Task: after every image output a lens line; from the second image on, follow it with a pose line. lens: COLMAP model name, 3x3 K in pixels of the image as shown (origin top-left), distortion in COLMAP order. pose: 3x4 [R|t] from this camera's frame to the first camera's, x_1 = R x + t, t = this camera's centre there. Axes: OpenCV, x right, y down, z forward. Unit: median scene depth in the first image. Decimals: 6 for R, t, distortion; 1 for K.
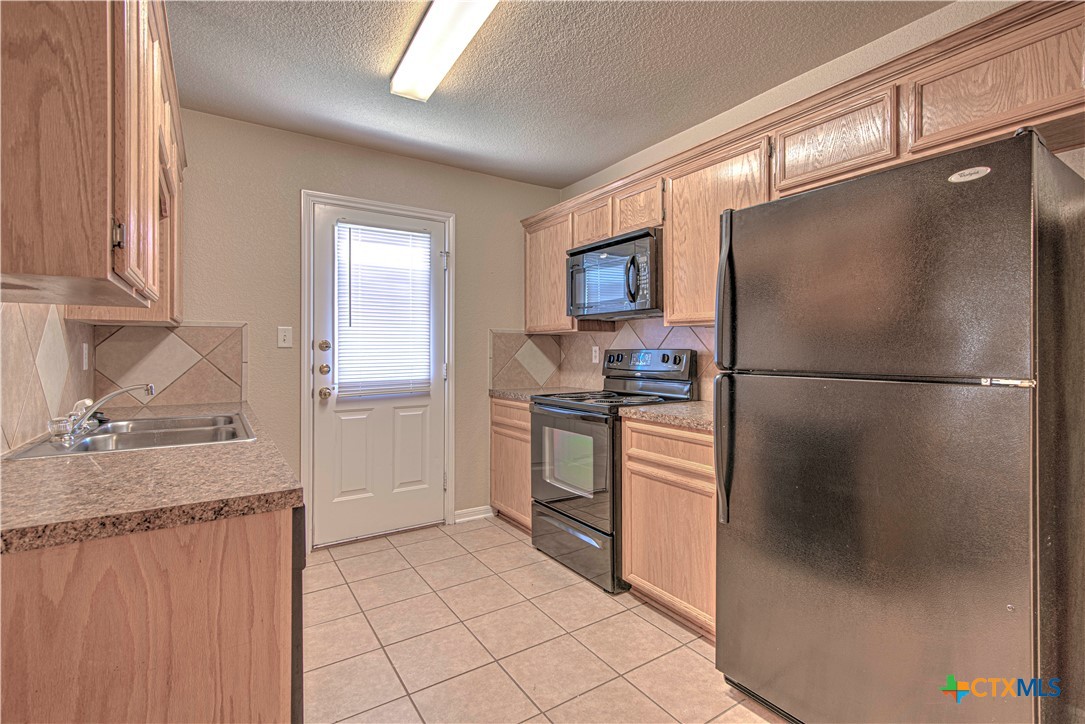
lens RADIAL K [[514.9, 0, 538.6], [0, 514.9, 348.8], [0, 0, 1]] dist [0.018329, -0.001148]
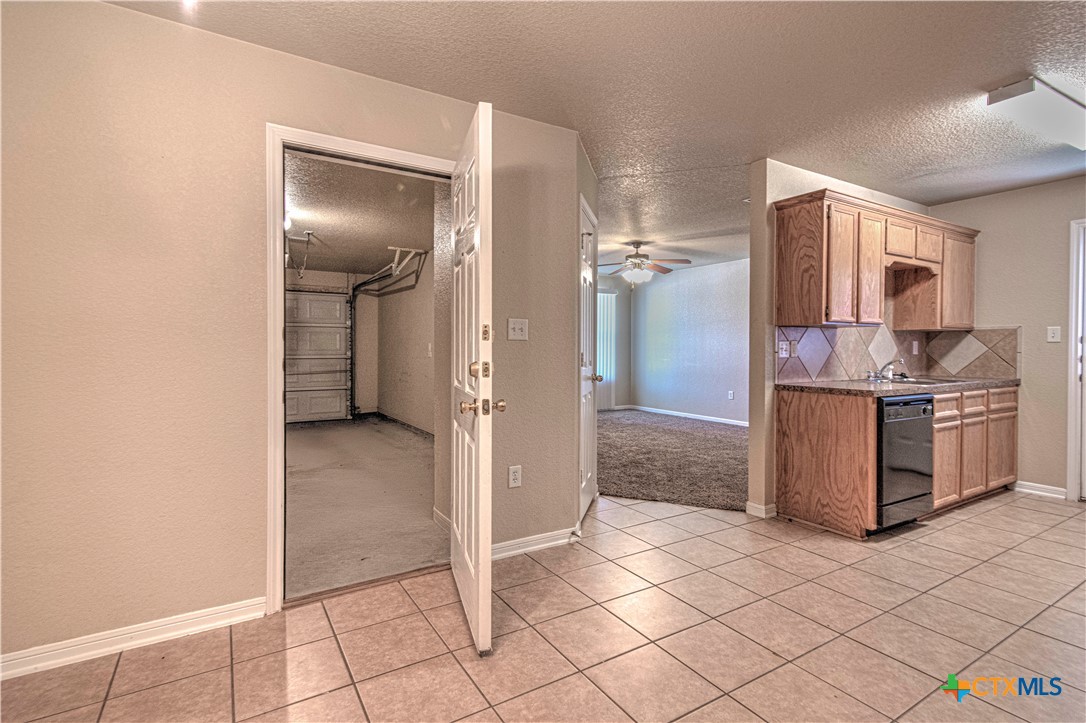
lens RADIAL K [[477.9, 0, 540.9], [0, 477.9, 351.3], [0, 0, 1]] dist [0.015969, -0.000578]
pose [[-0.084675, 0.009333, -0.996365, 0.855312], [-0.000606, 0.999955, 0.009418, 0.009749], [0.996408, 0.001402, -0.084666, -0.220557]]
